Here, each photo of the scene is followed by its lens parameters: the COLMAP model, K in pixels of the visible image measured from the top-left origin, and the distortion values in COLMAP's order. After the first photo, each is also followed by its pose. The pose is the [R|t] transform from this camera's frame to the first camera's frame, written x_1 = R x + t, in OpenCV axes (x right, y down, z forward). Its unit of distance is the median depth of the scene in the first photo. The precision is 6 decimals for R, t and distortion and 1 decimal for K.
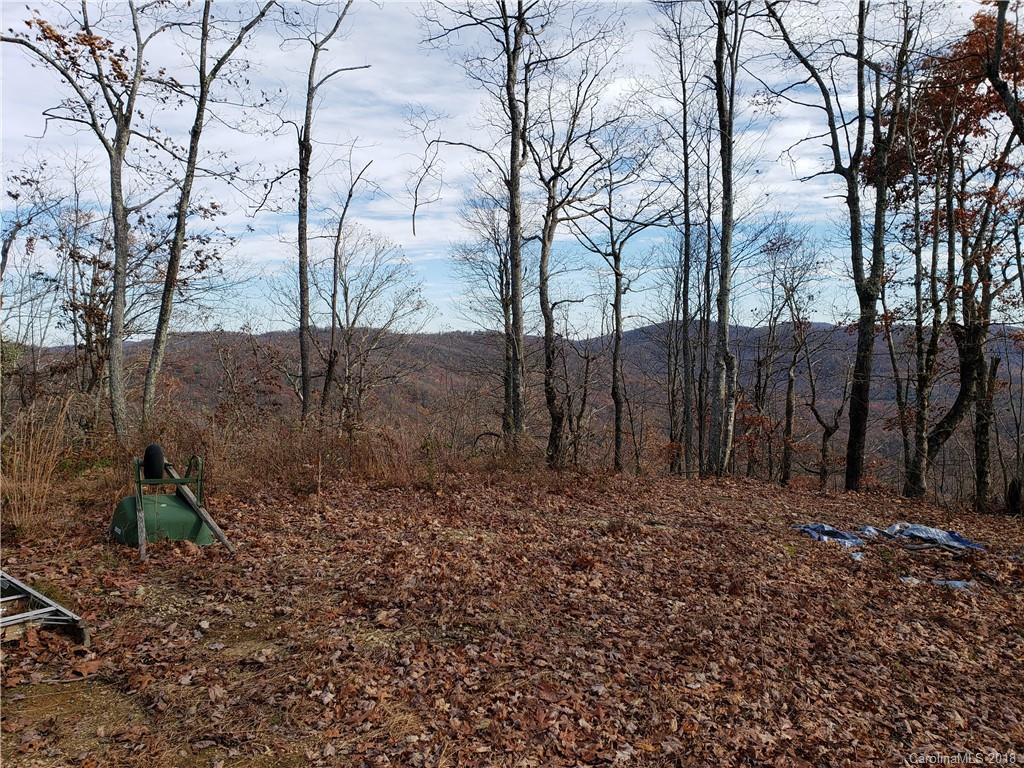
lens RADIAL K [[785.6, 0, 506.8], [0, 785.6, 397.2], [0, 0, 1]] dist [0.046560, -0.008041]
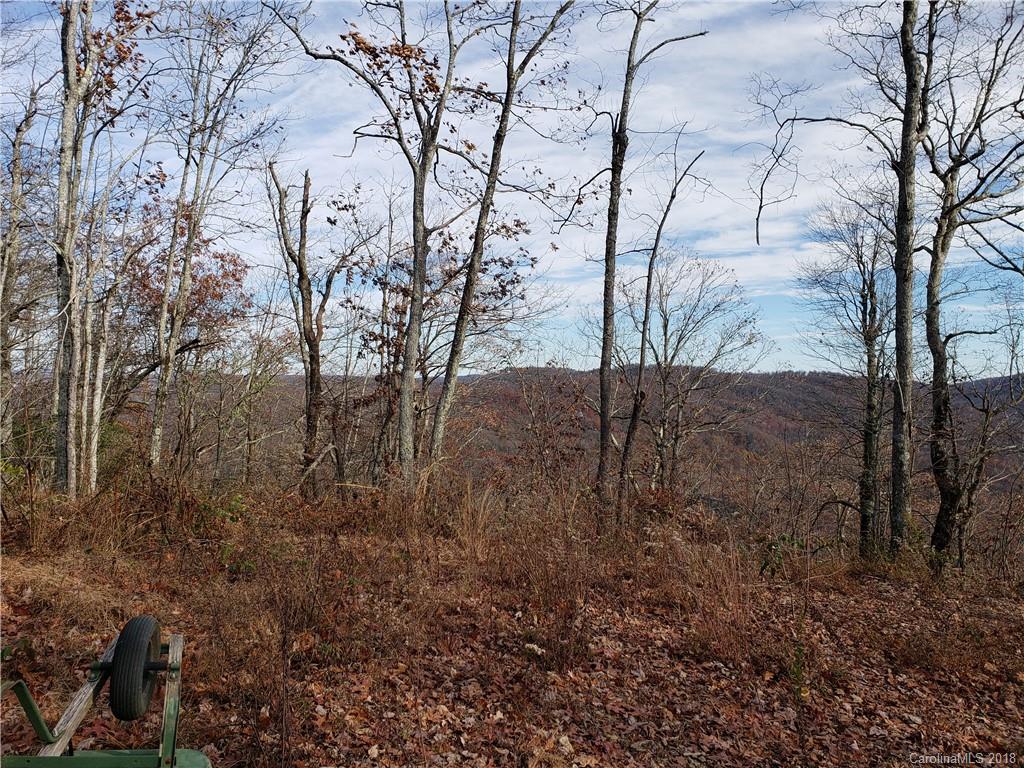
lens RADIAL K [[785.6, 0, 506.8], [0, 785.6, 397.2], [0, 0, 1]] dist [0.046560, -0.008041]
pose [[0.919350, 0.036245, -0.391767, -0.031837], [-0.054813, 0.997836, -0.036312, -0.016489], [0.389603, 0.054858, 0.919348, 0.204532]]
